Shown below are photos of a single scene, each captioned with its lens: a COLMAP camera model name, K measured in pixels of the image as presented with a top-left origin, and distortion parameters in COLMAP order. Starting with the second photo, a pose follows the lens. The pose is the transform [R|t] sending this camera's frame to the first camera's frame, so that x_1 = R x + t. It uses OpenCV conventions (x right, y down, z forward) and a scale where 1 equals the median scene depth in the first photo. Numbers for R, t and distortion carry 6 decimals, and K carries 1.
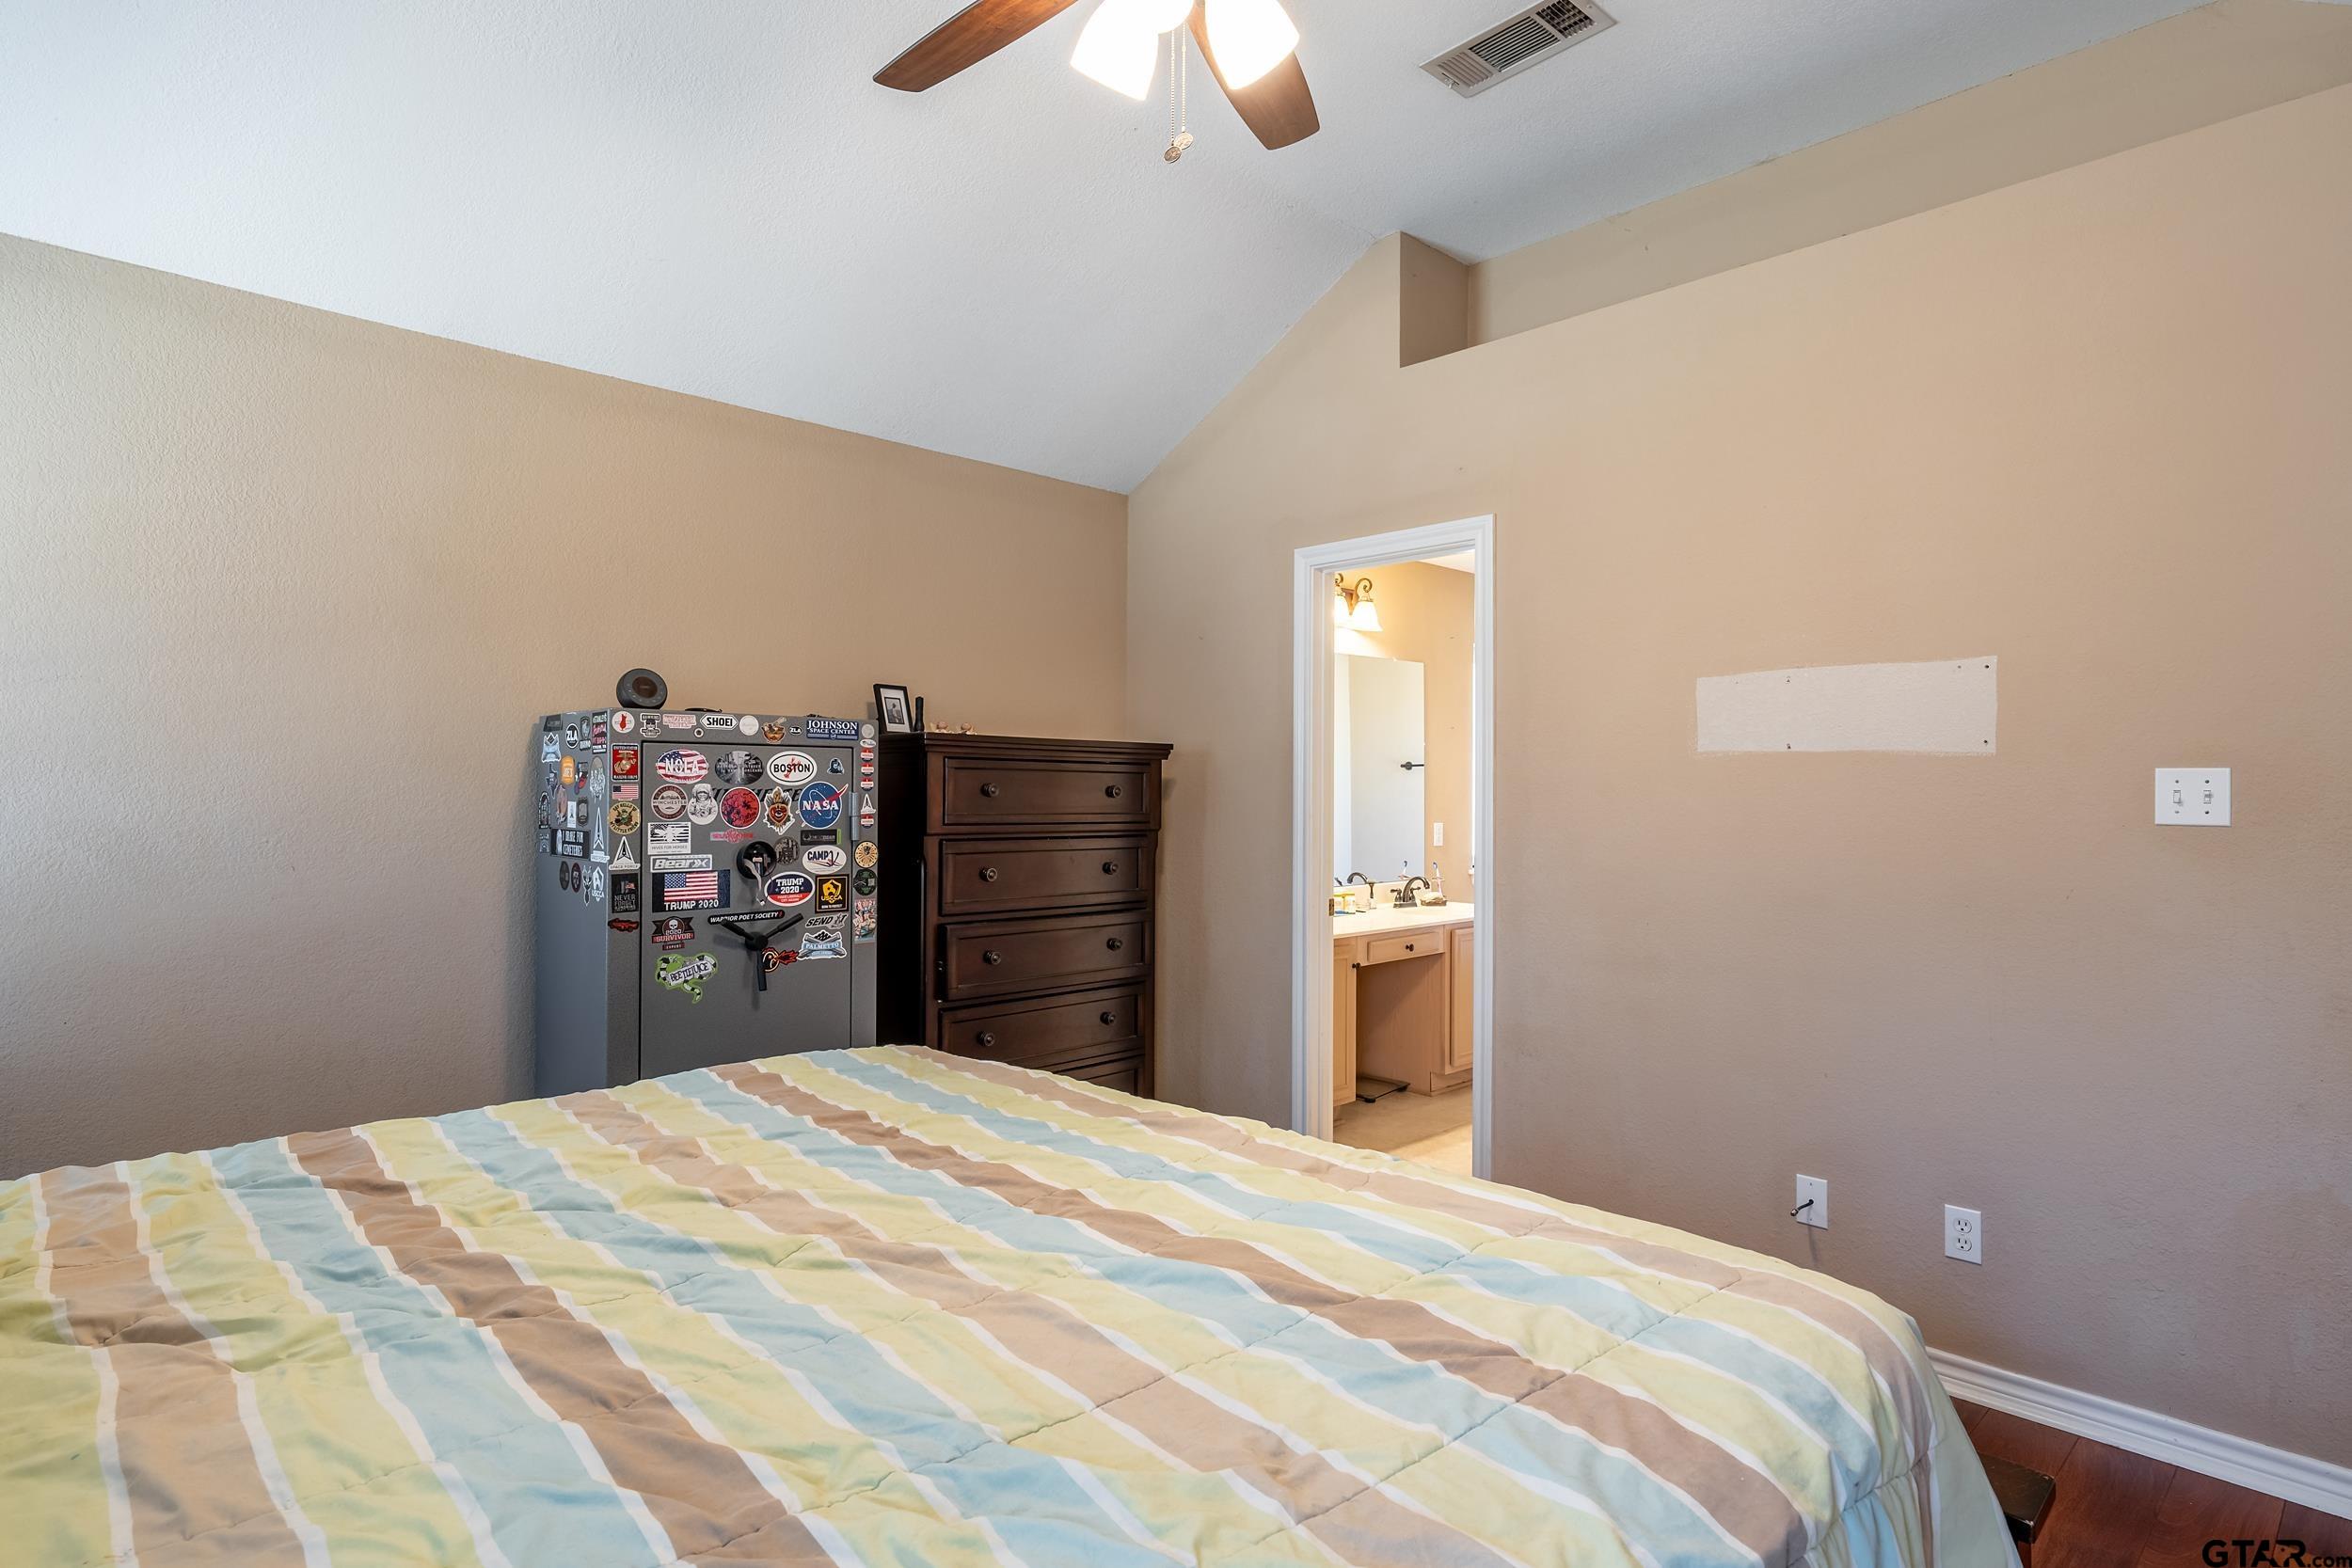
lens RADIAL K [[1228.2, 0, 1157.8], [0, 1228.2, 773.5], [0, 0, 1]] dist [0.029445, 0.000675]
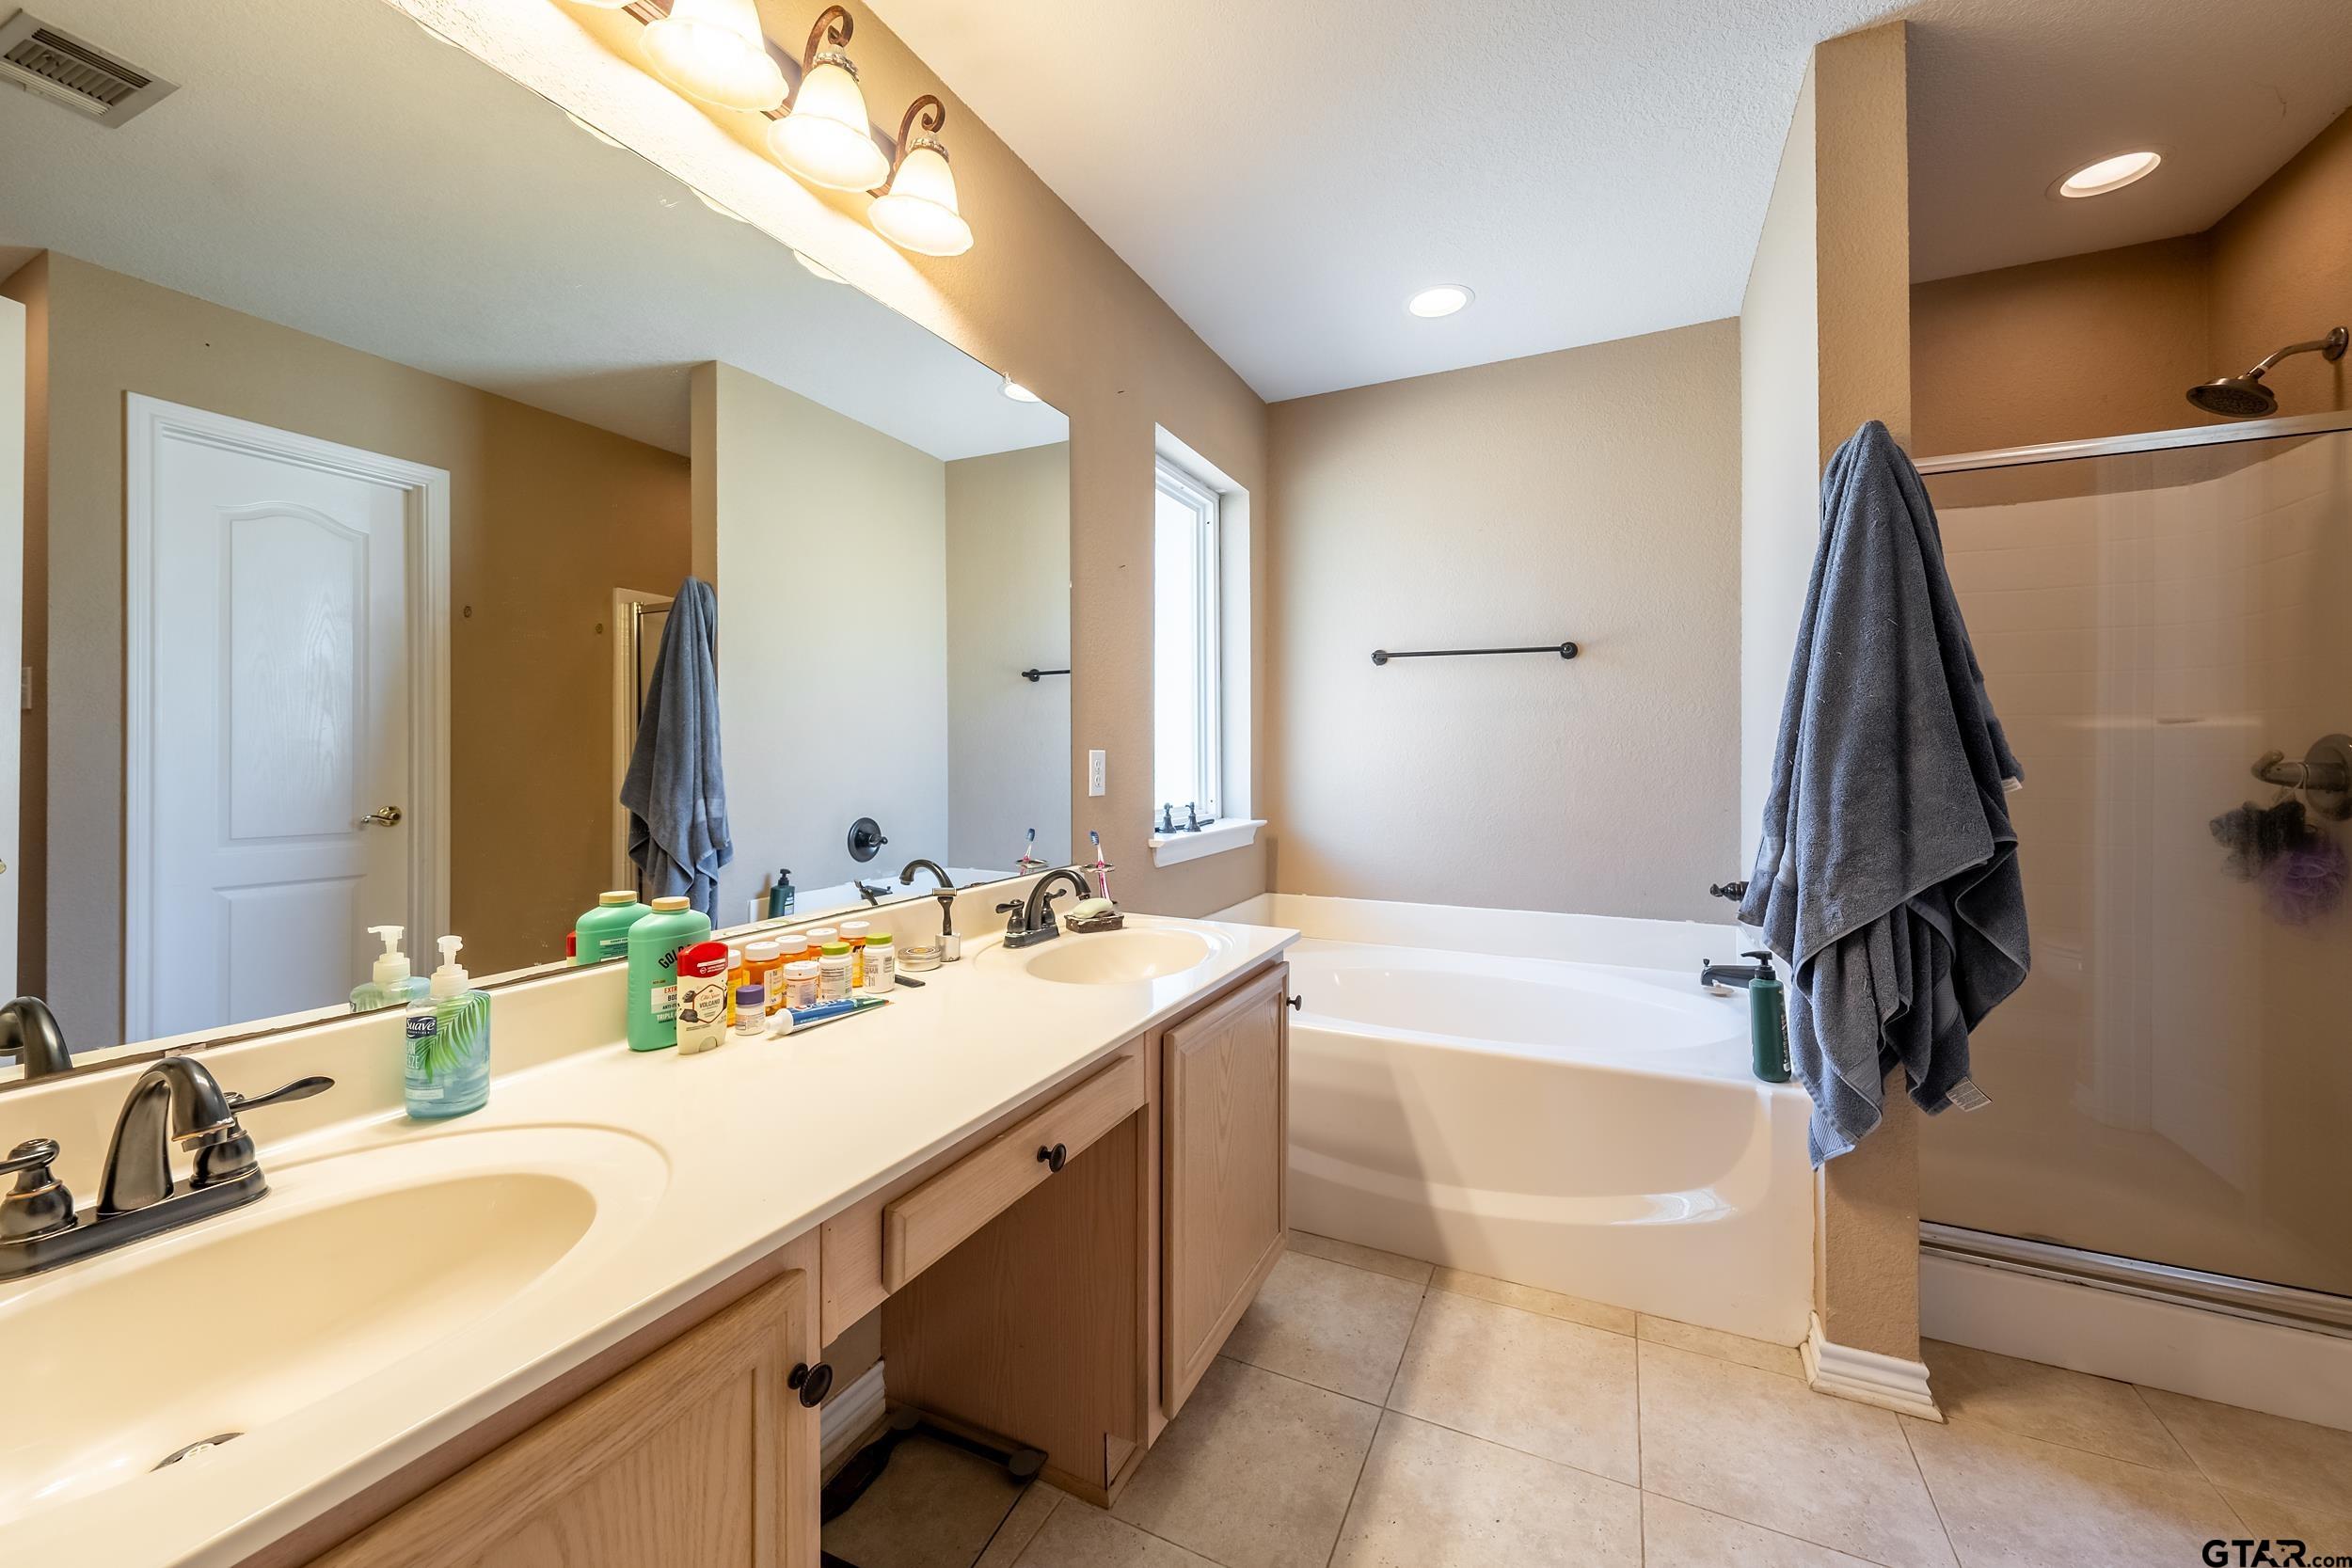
lens RADIAL K [[911.4, 0, 1180.3], [0, 911.4, 777.0], [0, 0, 1]] dist [0.001723, 0.000147]
pose [[0.933996, -0.011064, 0.357111, 0.152263], [-0.003331, 0.999207, 0.039668, 0.043192], [-0.357267, -0.038239, 0.933219, 0.767165]]
